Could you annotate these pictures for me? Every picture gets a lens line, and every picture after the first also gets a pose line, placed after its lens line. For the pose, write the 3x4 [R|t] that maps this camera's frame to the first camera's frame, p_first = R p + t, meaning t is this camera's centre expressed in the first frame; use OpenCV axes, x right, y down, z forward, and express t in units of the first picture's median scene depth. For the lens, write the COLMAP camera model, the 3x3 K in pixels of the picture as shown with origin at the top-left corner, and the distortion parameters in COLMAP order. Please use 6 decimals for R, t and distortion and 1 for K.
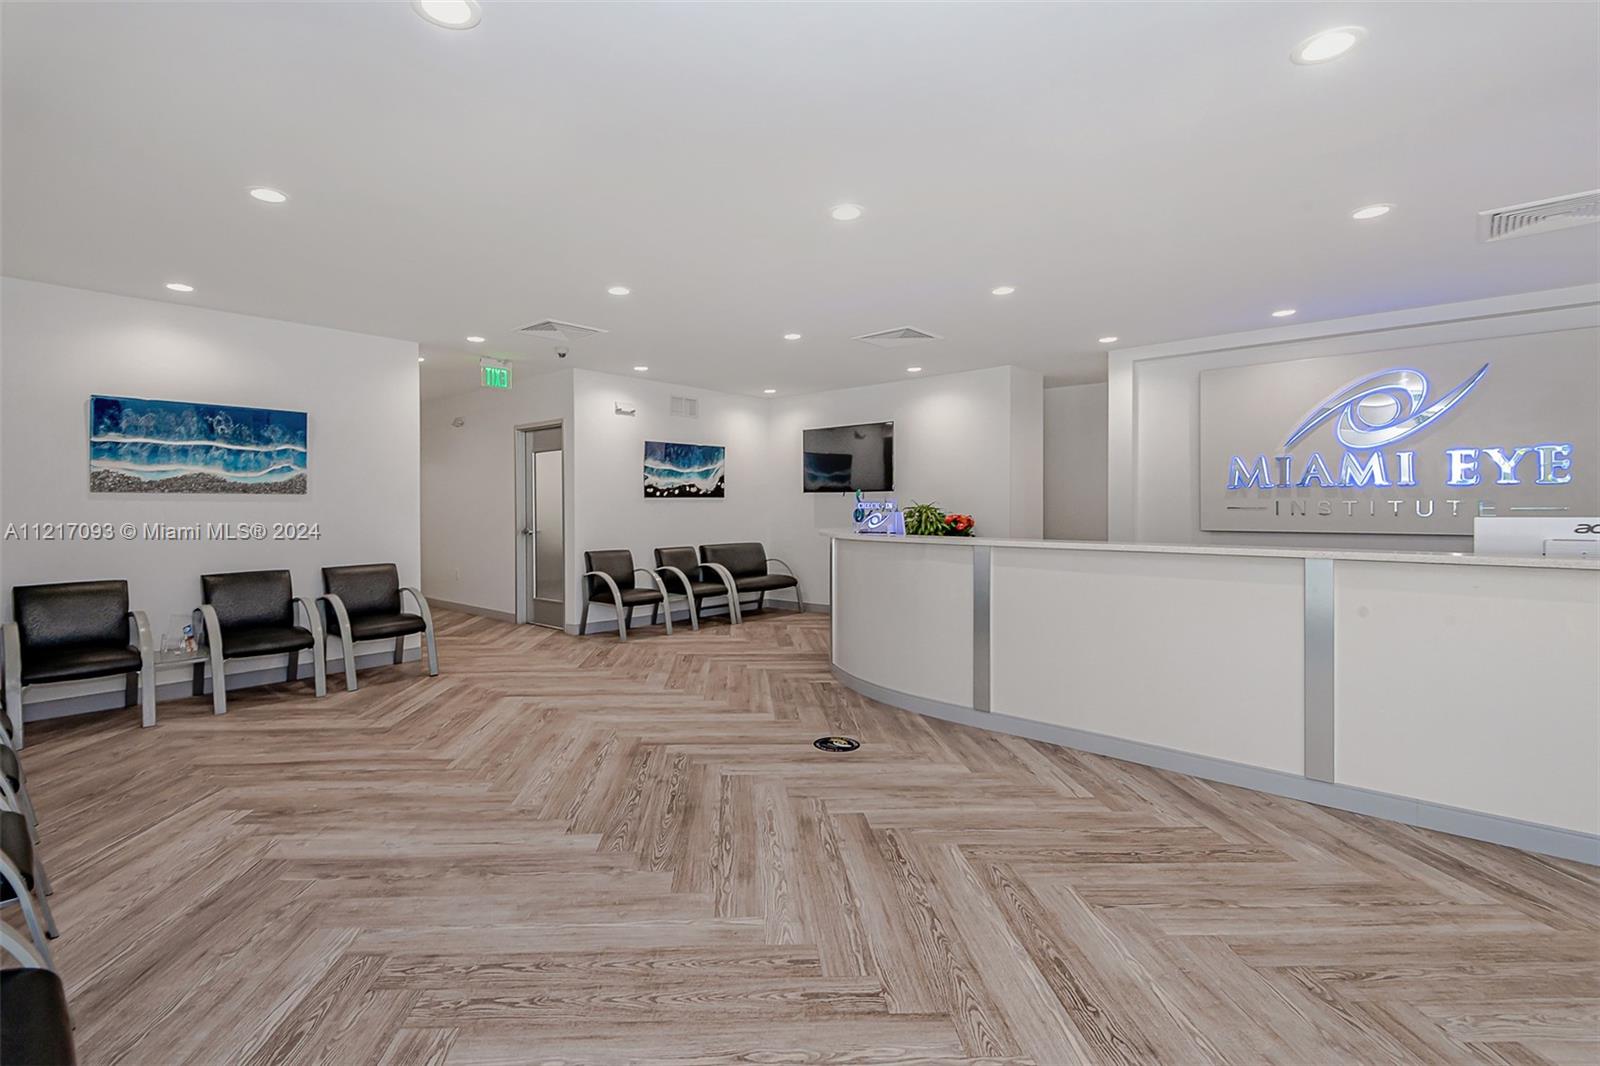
lens RADIAL K [[732.2, 0, 783.3], [0, 732.2, 532.7], [0, 0, 1]] dist [0.005479, -0.001301]
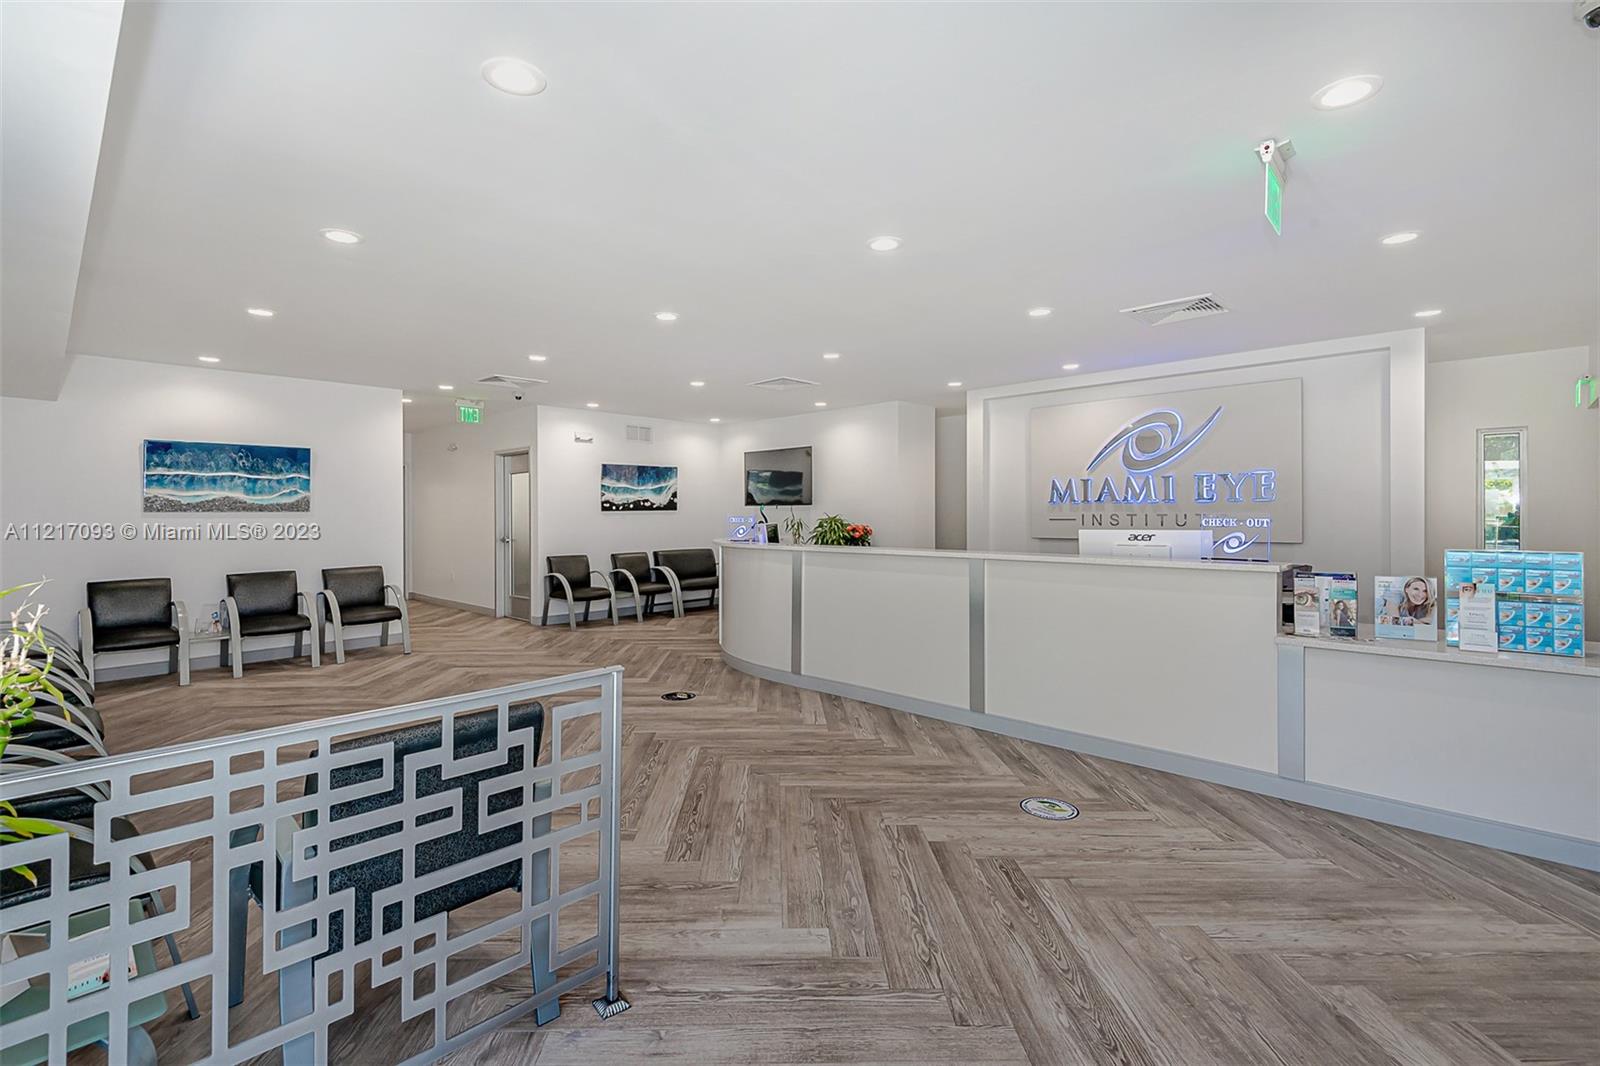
lens RADIAL K [[732.2, 0, 813.0], [0, 732.2, 533.1], [0, 0, 1]] dist [0.005479, -0.001301]
pose [[0.999760, -0.003294, -0.021671, 0.261660], [0.003116, 0.999961, -0.008240, -0.002252], [0.021698, 0.008170, 0.999731, -0.266648]]
